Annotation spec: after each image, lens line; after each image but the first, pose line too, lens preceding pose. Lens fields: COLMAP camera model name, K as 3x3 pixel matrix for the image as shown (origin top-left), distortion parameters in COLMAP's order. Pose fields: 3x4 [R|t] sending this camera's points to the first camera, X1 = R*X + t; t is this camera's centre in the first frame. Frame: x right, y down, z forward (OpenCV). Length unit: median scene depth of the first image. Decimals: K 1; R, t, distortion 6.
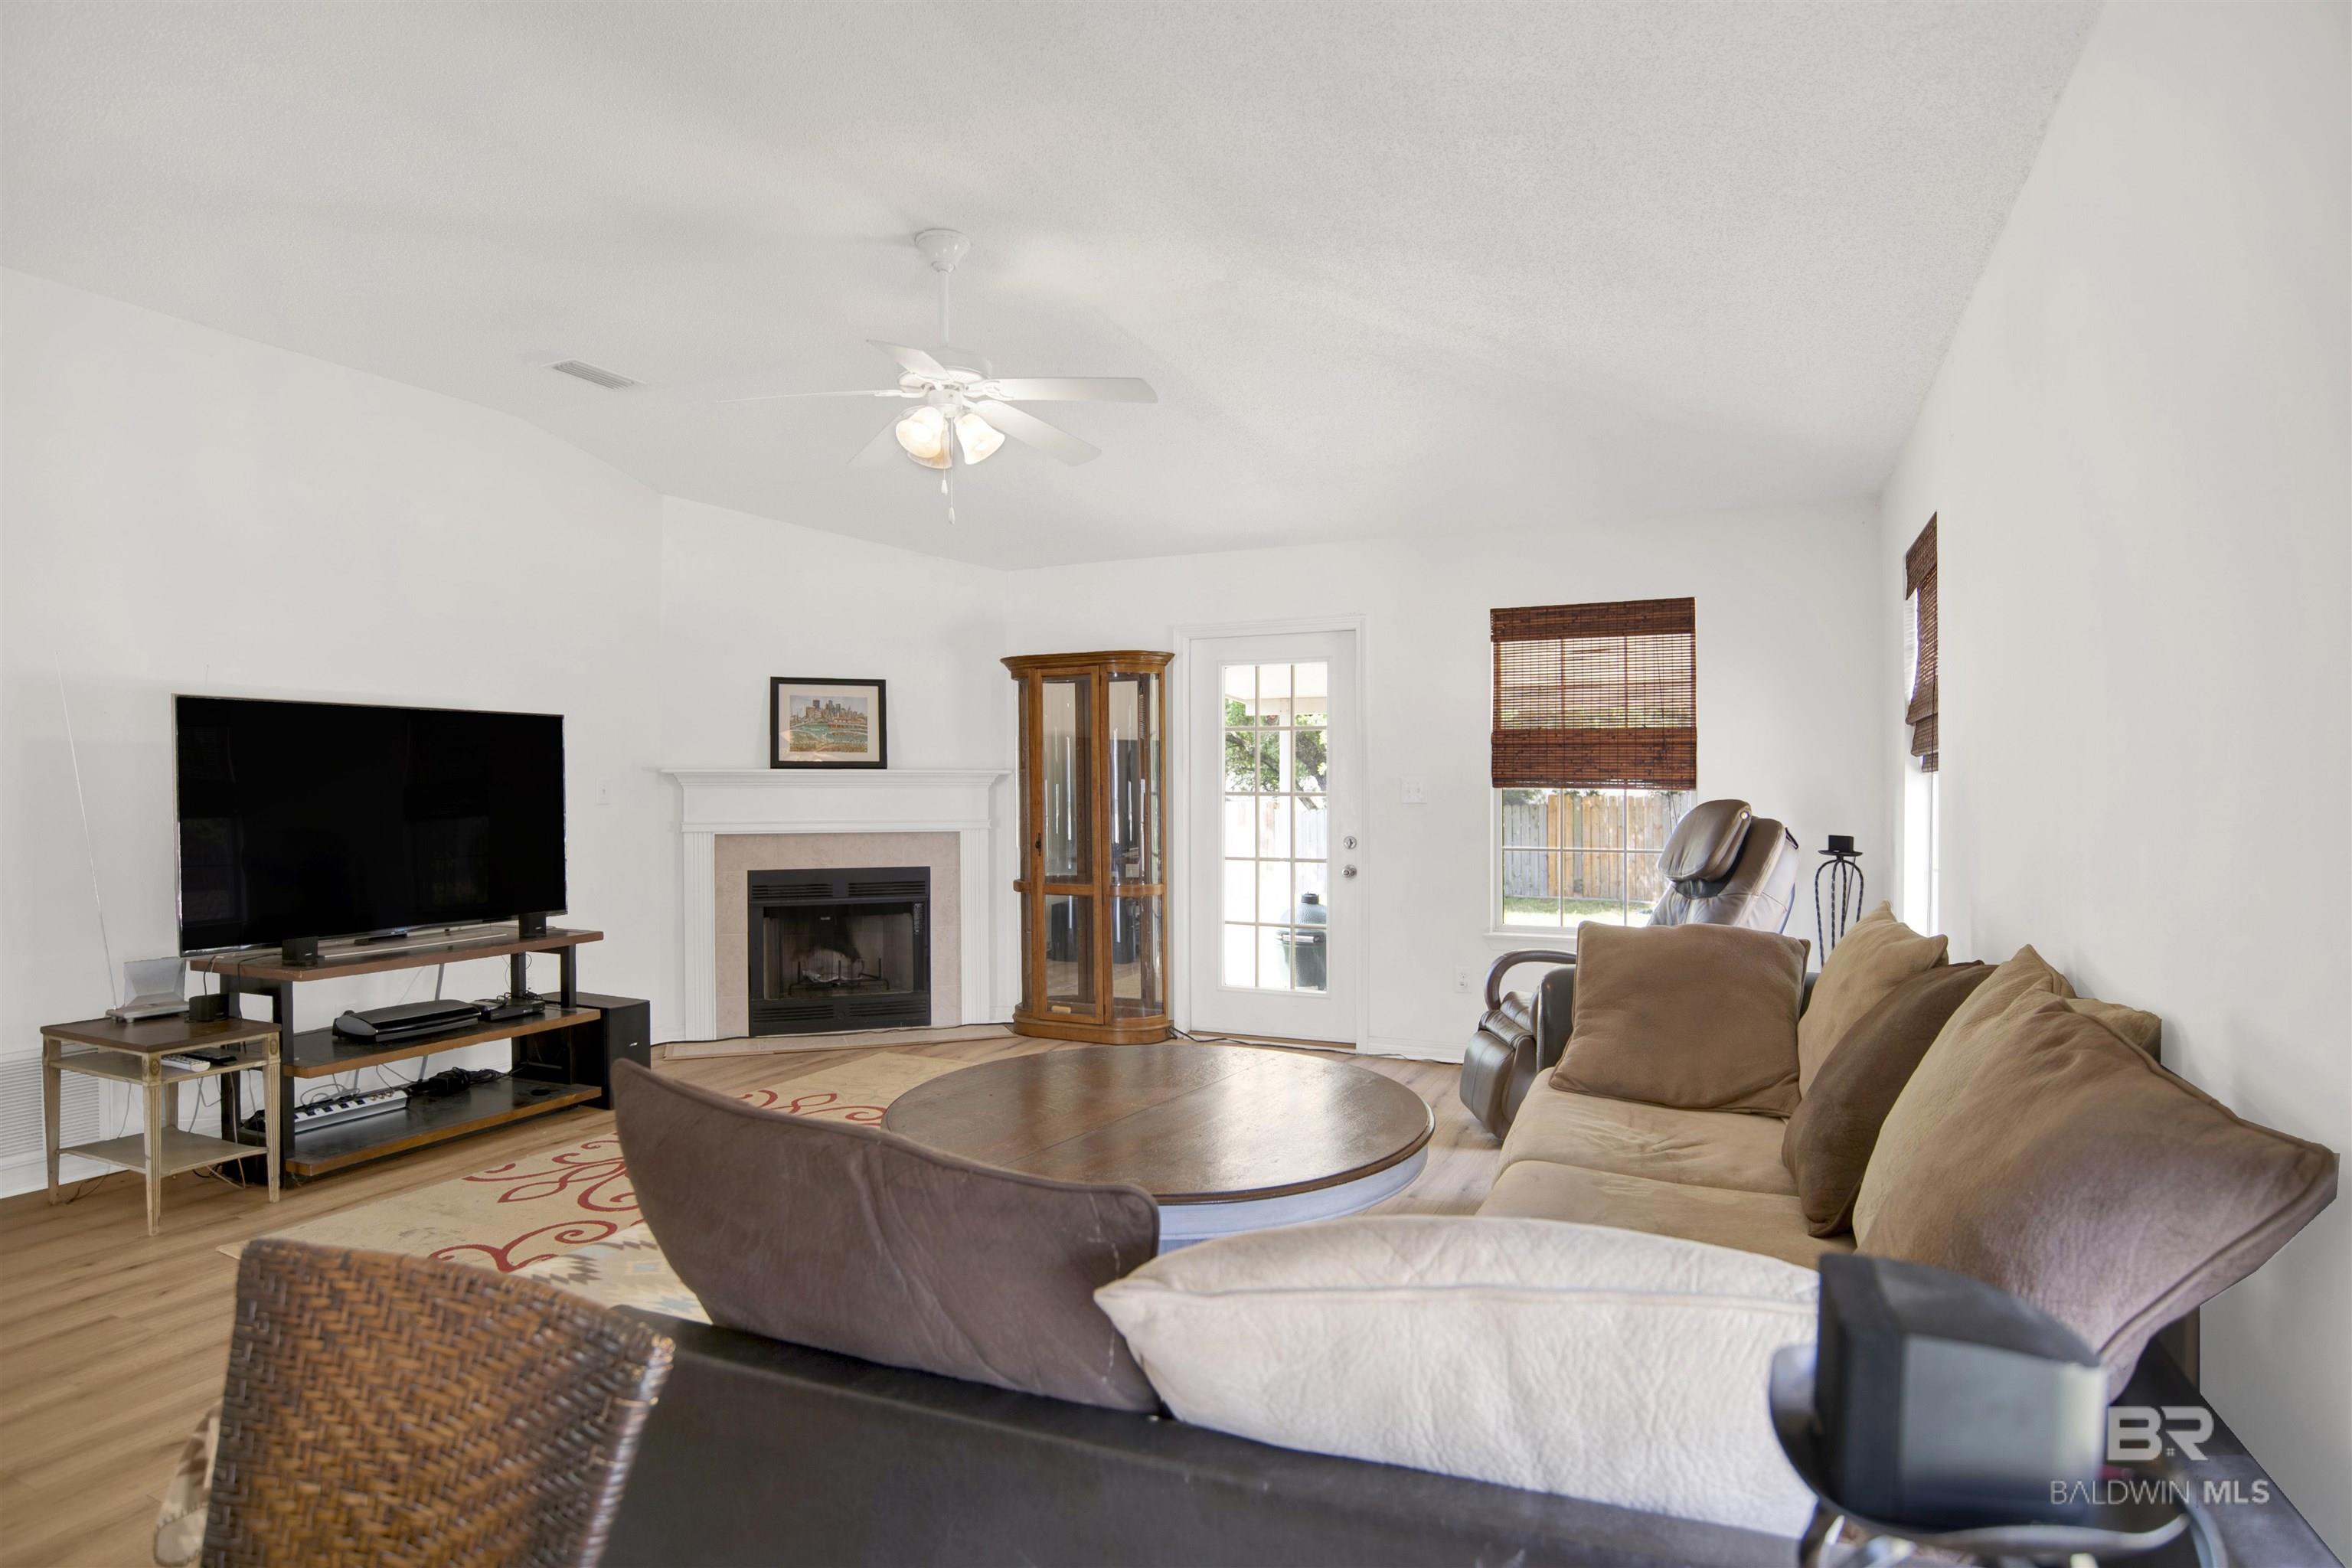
lens RADIAL K [[1271.6, 0, 1211.2], [0, 1271.6, 794.1], [0, 0, 1]] dist [-0.053586, 0.000149]
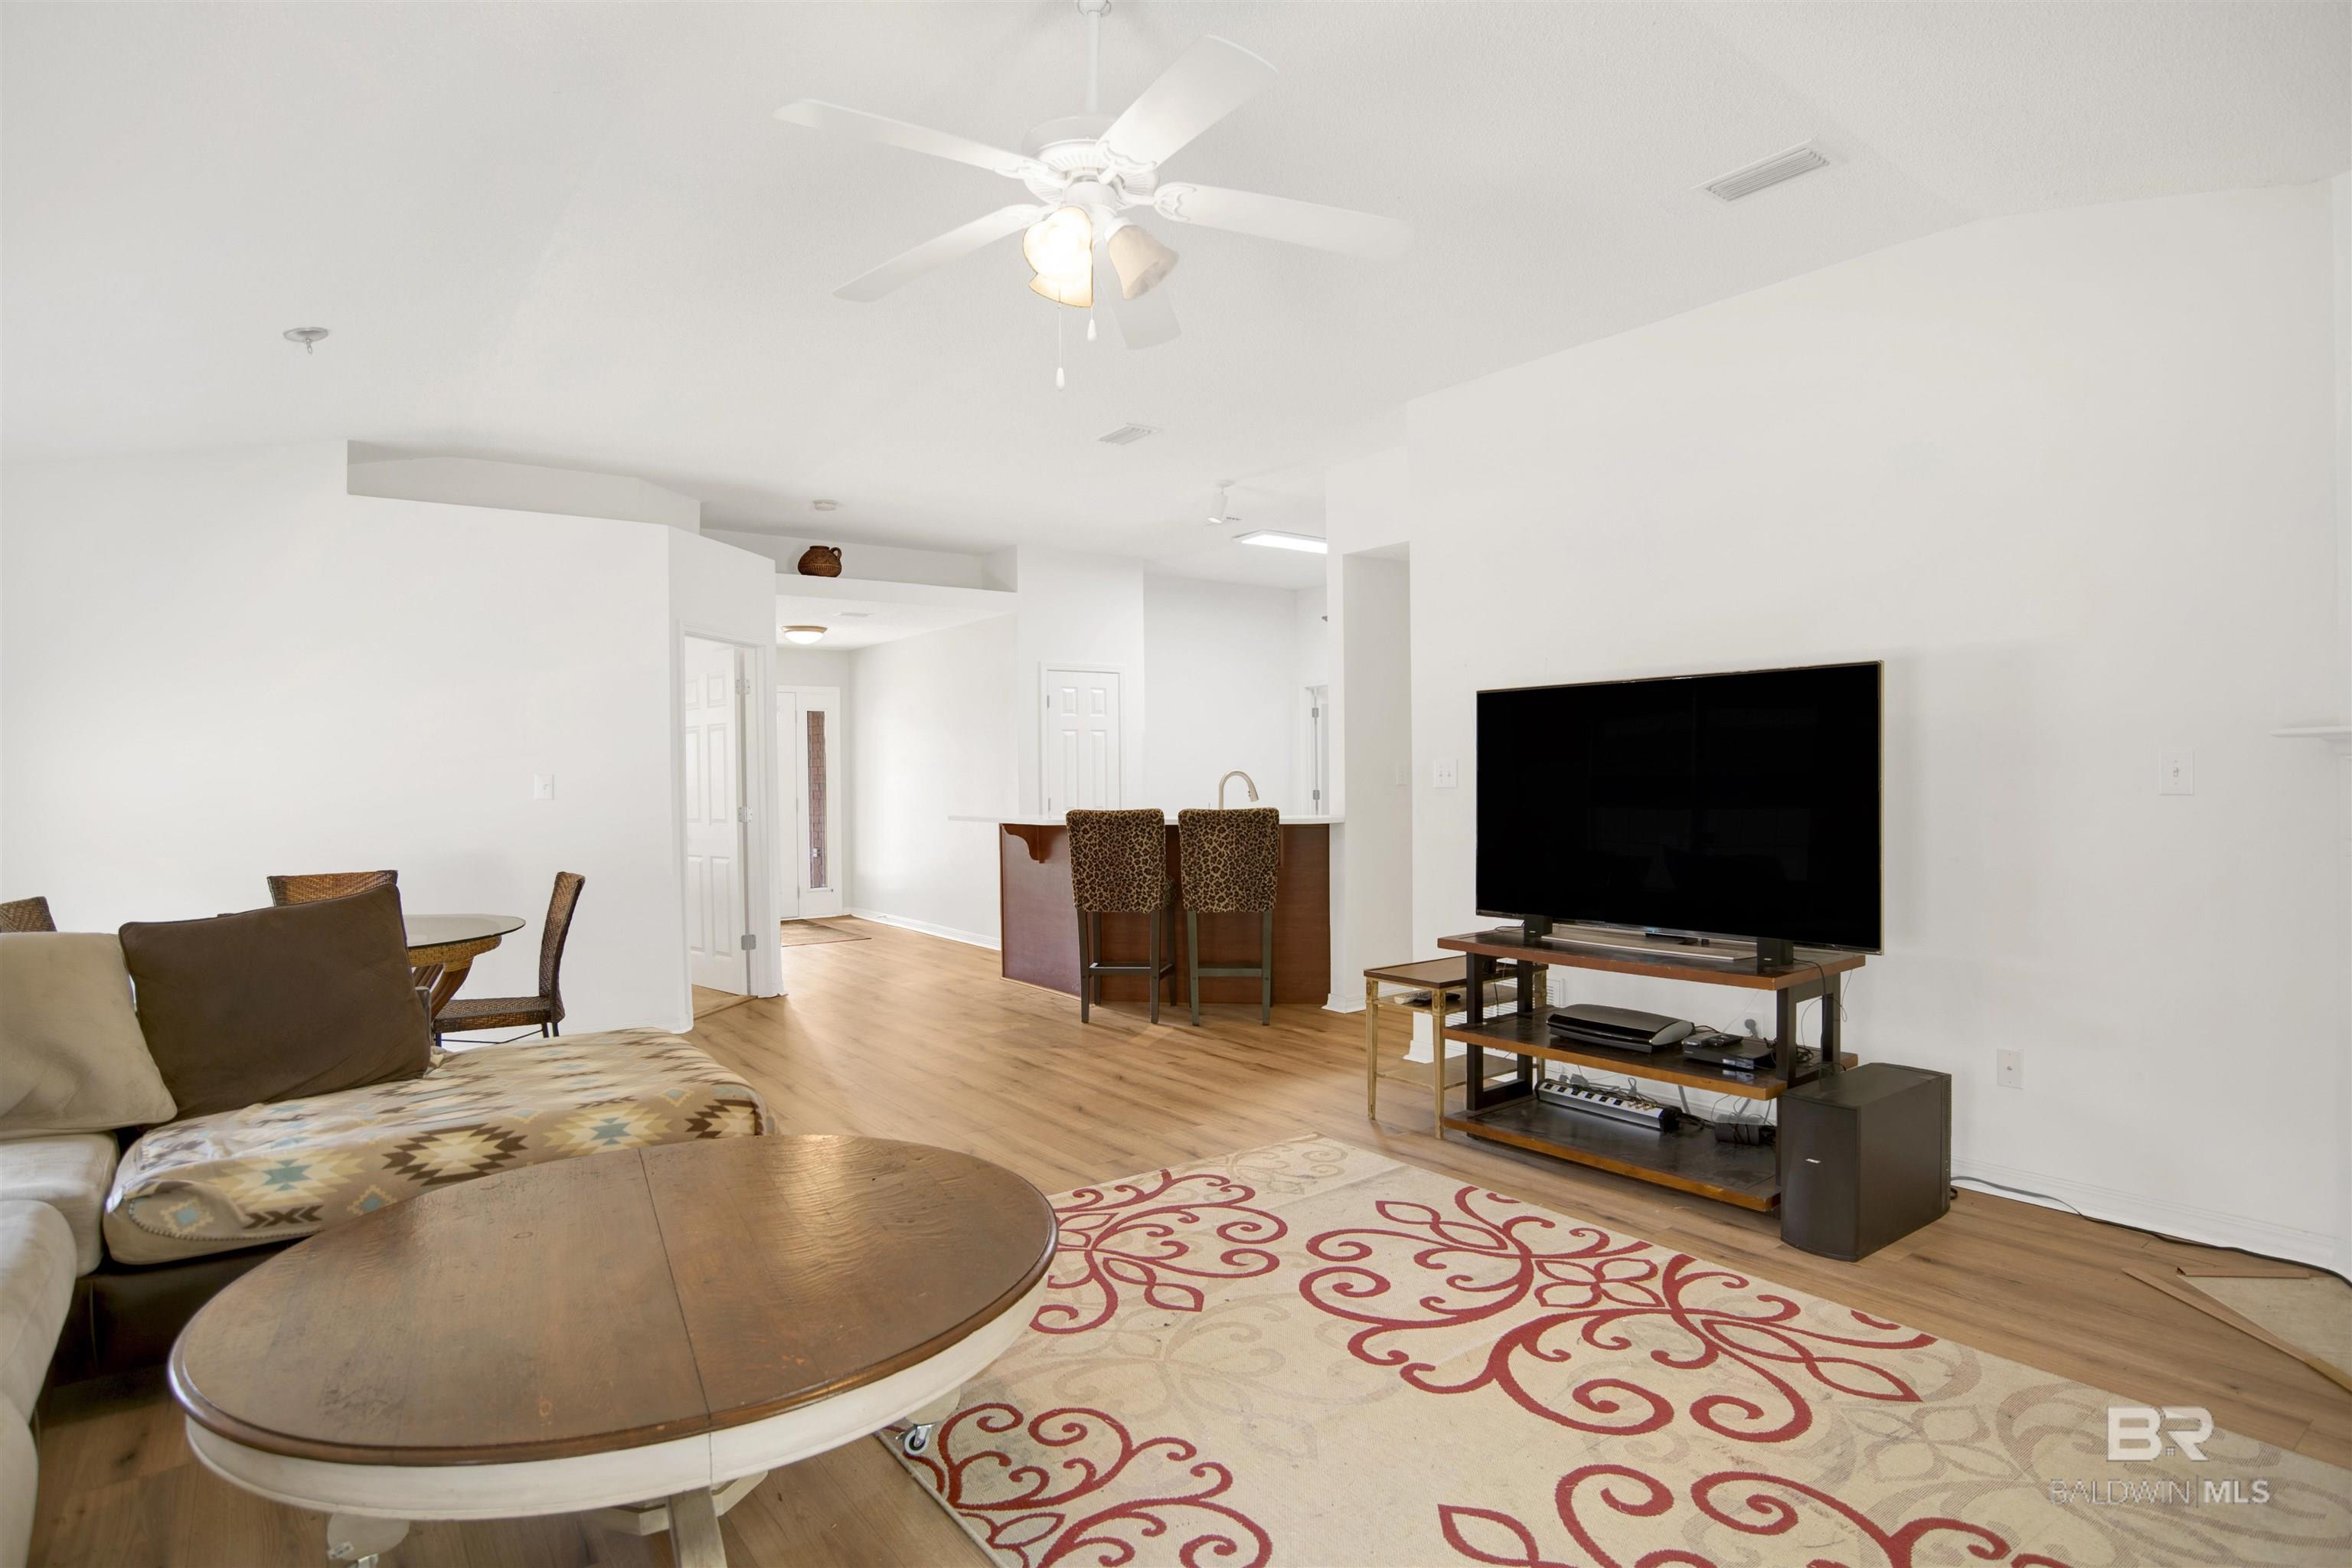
lens RADIAL K [[1271.6, 0, 1211.2], [0, 1271.6, 794.1], [0, 0, 1]] dist [-0.053586, 0.000149]
pose [[-0.494014, 0.021963, -0.869177, 0.218671], [0.003558, 0.999724, 0.023239, -0.007496], [0.869447, 0.008388, -0.493955, 0.884993]]
